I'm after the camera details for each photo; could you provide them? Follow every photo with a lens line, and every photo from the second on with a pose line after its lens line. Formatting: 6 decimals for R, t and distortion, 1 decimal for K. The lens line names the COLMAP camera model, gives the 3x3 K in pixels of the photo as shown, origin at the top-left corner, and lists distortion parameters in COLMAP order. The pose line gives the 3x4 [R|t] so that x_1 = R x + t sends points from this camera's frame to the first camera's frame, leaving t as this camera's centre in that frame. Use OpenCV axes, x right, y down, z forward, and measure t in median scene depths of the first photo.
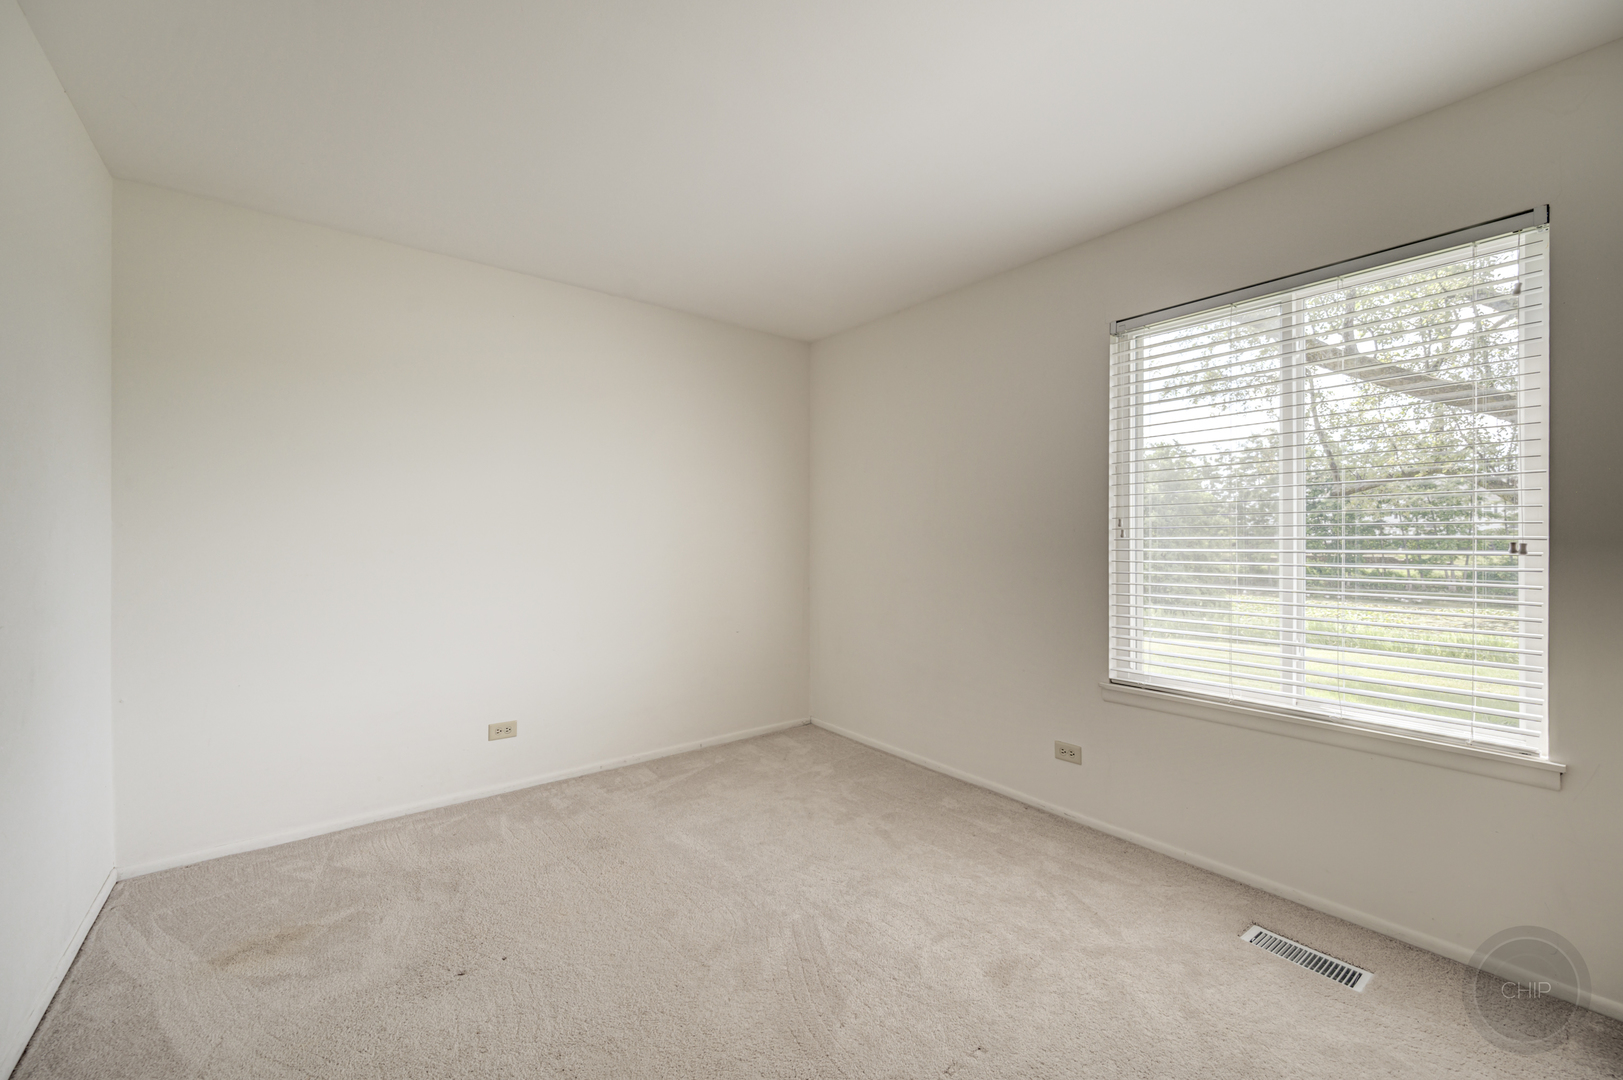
lens RADIAL K [[641.5, 0, 811.5], [0, 641.5, 534.9], [0, 0, 1]] dist [-0.003246, -0.000459]
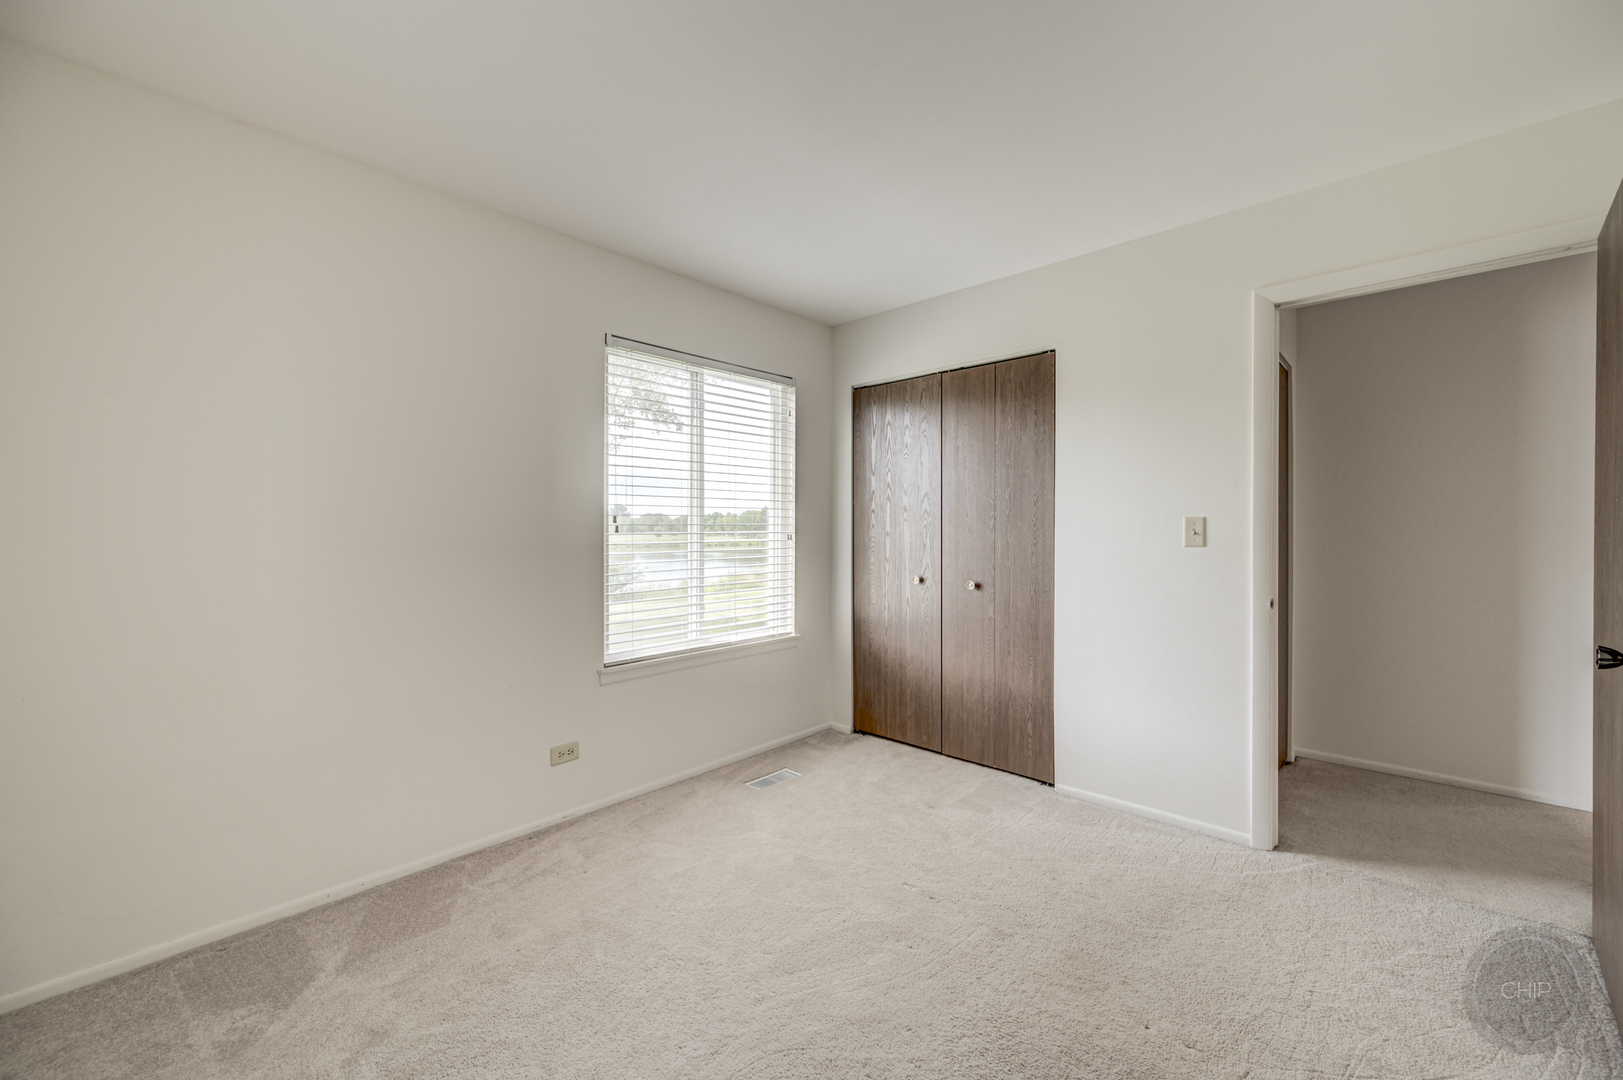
lens RADIAL K [[668.9, 0, 811.5], [0, 668.9, 540.0], [0, 0, 1]] dist [0.014866, -0.000130]
pose [[-0.158878, -0.014453, 0.987193, -0.743543], [0.000046, 0.999893, 0.014646, -0.000686], [-0.987298, 0.002373, -0.158860, 0.882562]]
